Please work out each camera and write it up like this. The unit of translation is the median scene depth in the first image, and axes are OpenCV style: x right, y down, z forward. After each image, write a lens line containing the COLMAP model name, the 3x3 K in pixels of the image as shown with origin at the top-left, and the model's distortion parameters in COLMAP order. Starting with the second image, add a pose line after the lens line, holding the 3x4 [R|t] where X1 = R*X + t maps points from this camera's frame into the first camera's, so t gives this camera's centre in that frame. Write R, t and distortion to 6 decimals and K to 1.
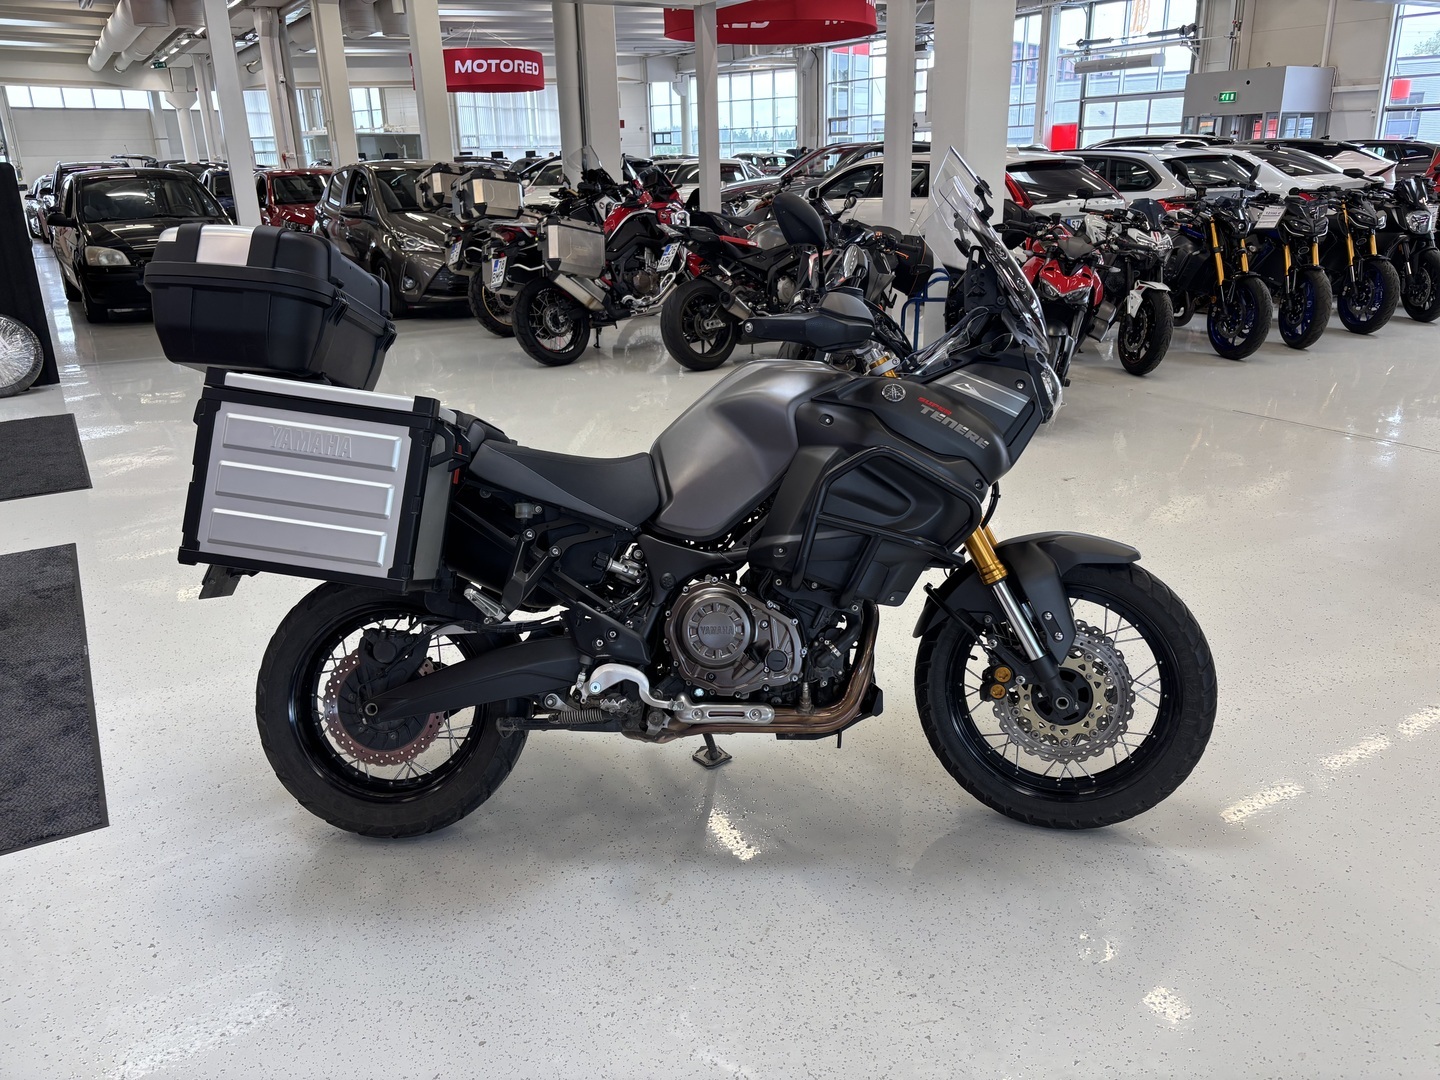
lens RADIAL K [[1104.3, 0, 713.6], [0, 1104.3, 546.3], [0, 0, 1]] dist [0.024935, -0.017382]
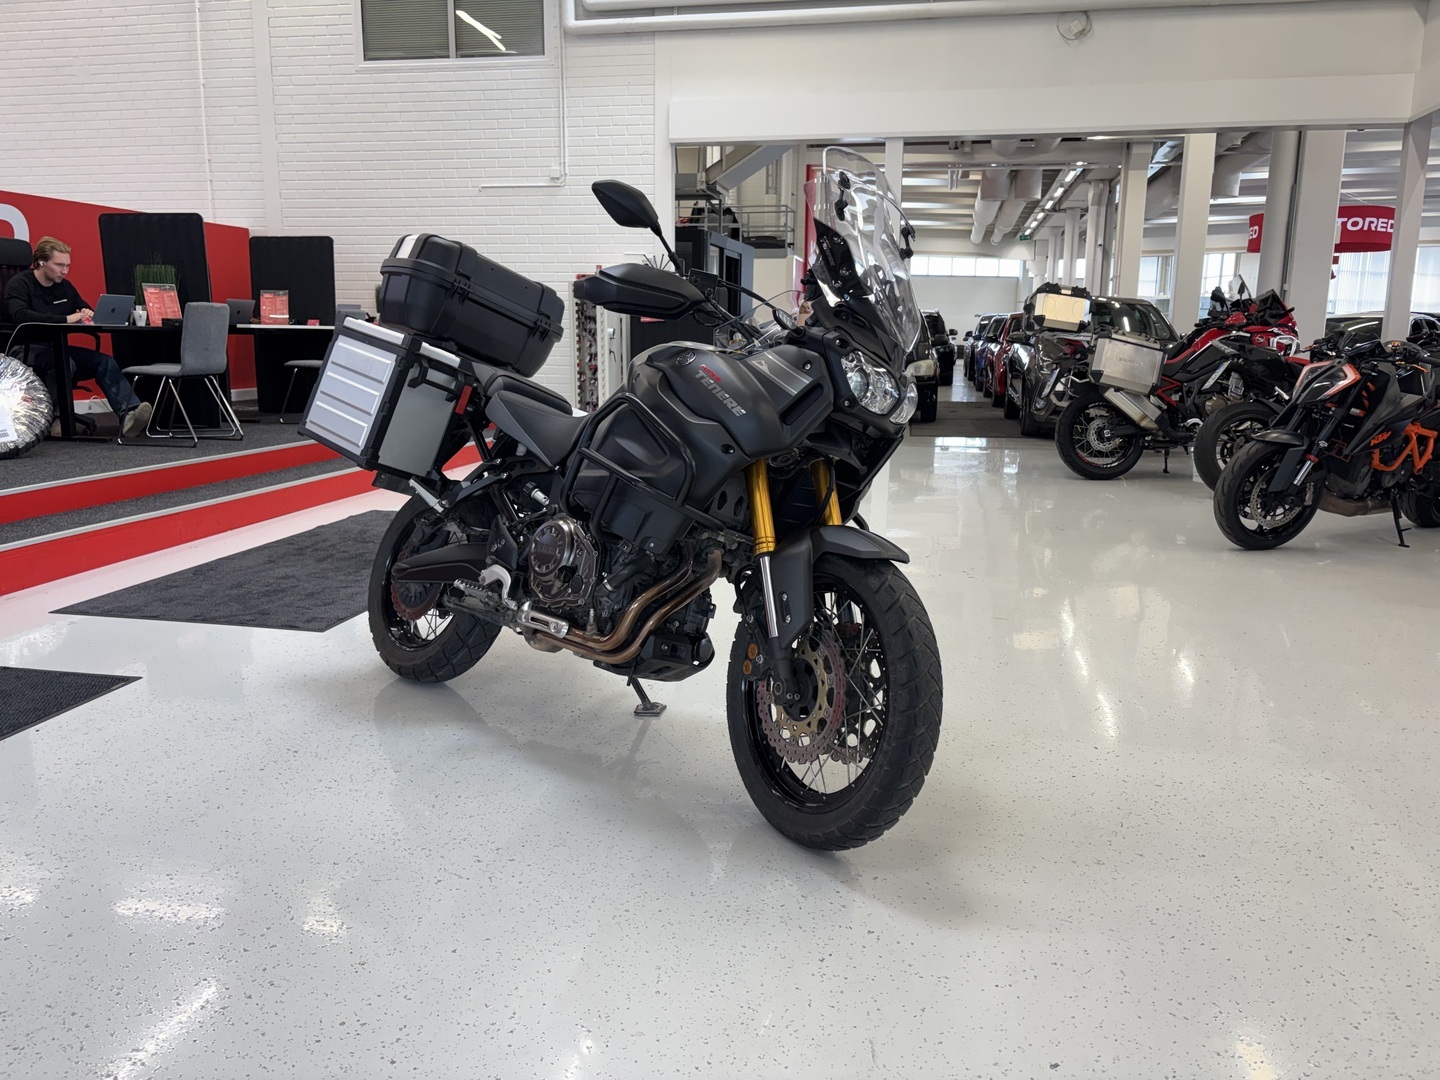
lens RADIAL K [[1104.3, 0, 713.0], [0, 1104.3, 533.8], [0, 0, 1]] dist [0.024935, -0.017382]
pose [[0.722559, 0.152700, -0.674234, 0.282140], [-0.256716, 0.964828, -0.056602, 0.025038], [0.641877, 0.213985, 0.736346, 0.072308]]
